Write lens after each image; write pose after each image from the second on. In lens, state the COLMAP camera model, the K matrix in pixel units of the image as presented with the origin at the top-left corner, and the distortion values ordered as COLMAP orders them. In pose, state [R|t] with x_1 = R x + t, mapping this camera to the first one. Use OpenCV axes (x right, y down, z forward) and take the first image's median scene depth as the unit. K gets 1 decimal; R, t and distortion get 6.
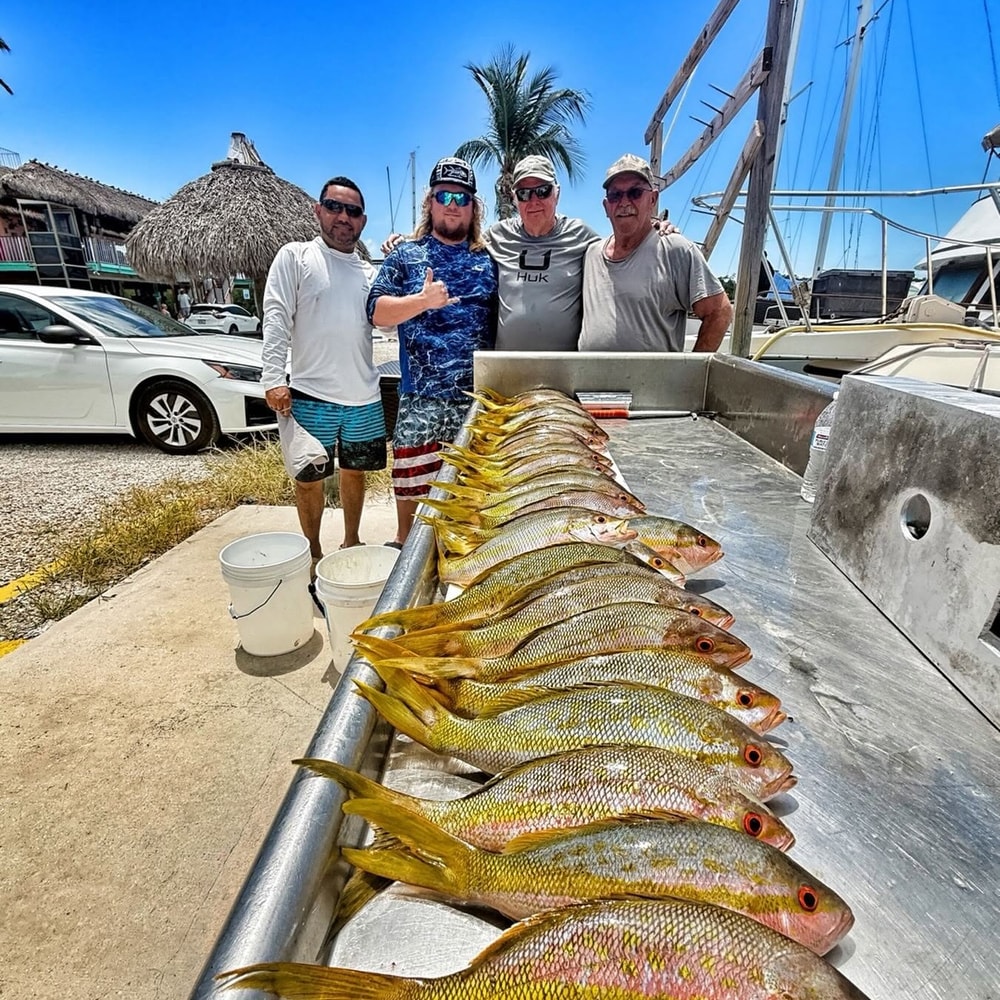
lens RADIAL K [[563.7, 0, 487.9], [0, 563.7, 500.0], [0, 0, 1]] dist [-0.013225, 0.000025]
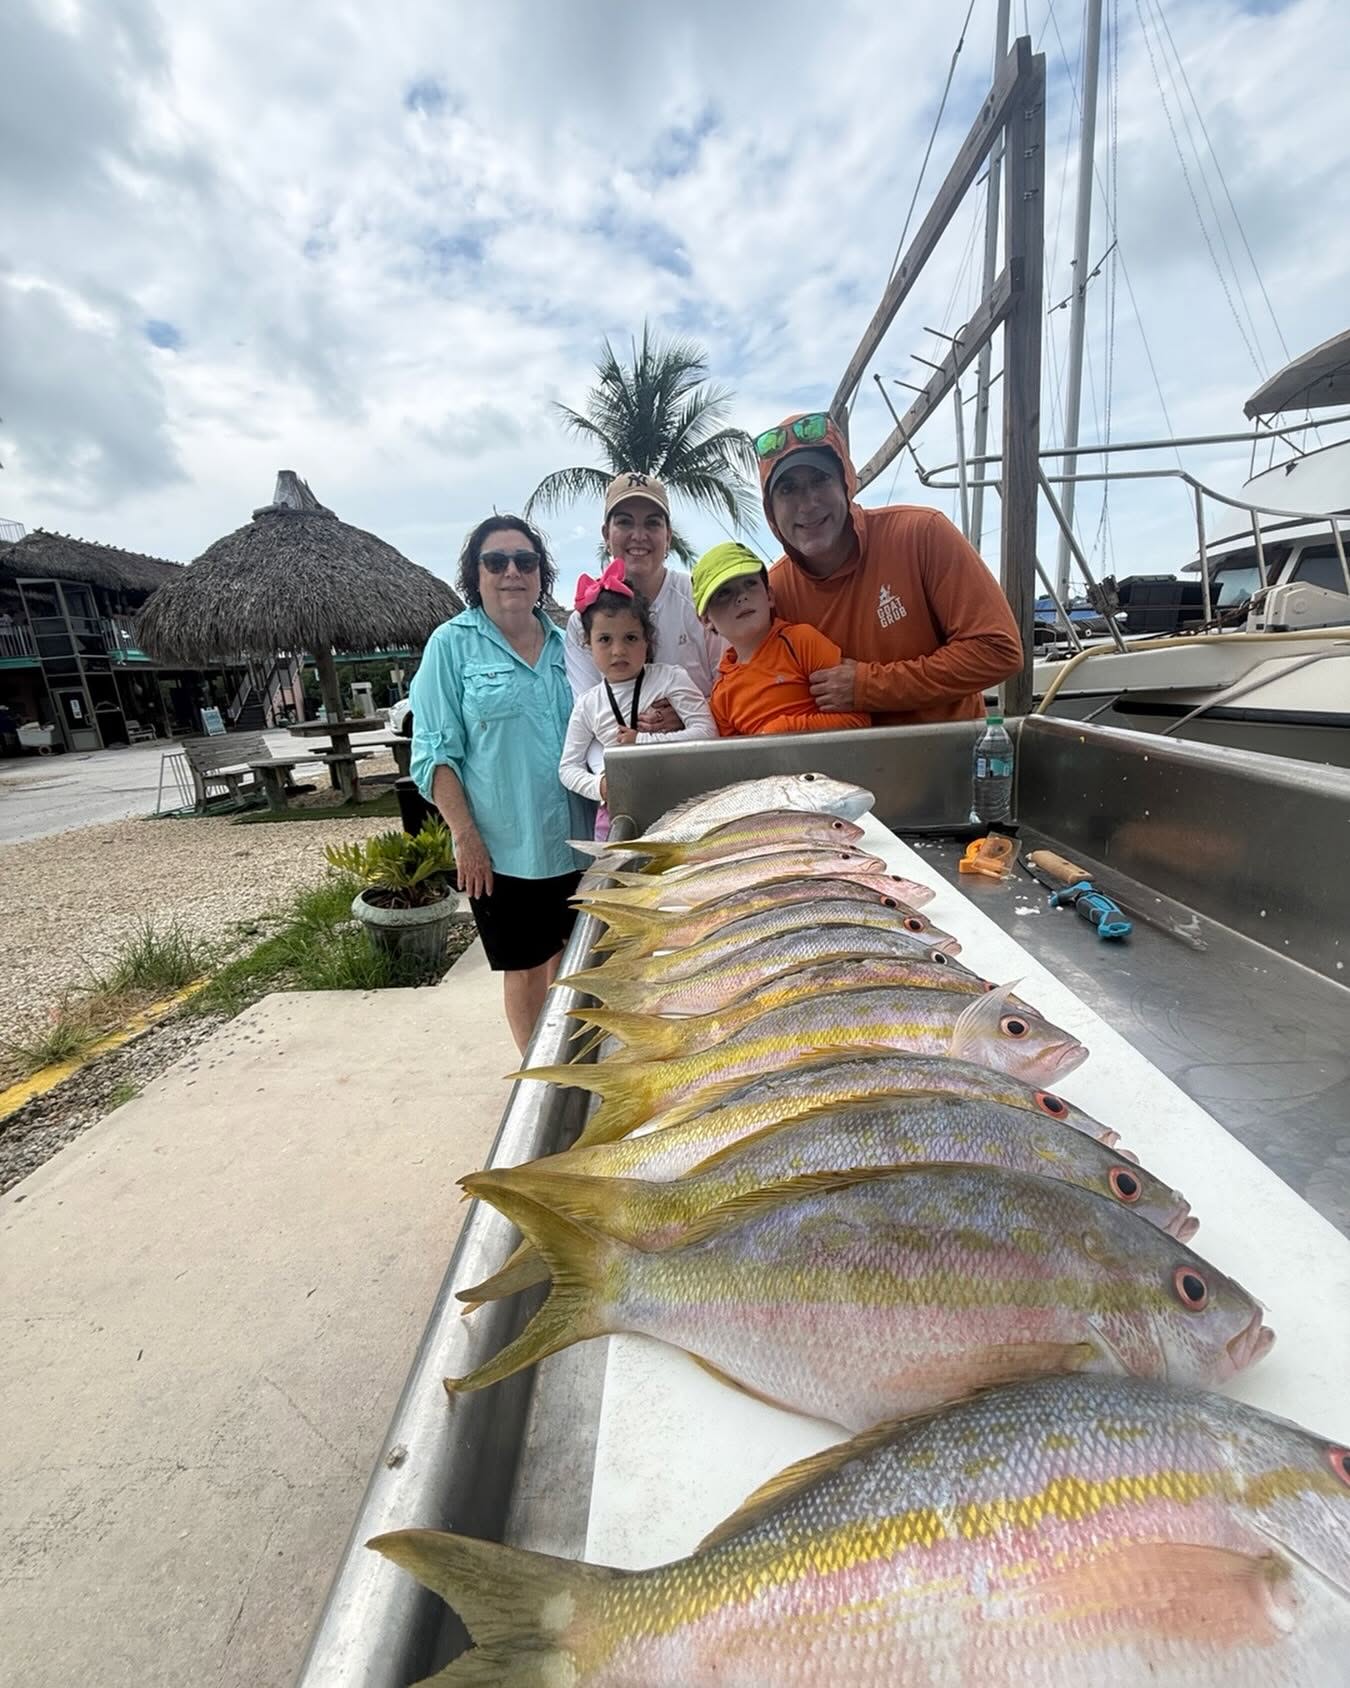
lens RADIAL K [[1303.0, 0, 670.6], [0, 1303.0, 883.1], [0, 0, 1]] dist [0.004836, -0.007732]
pose [[0.995656, -0.087319, 0.032322, -0.038270], [0.091403, 0.982777, -0.160607, 0.244782], [-0.017741, 0.162863, 0.986489, -0.724327]]
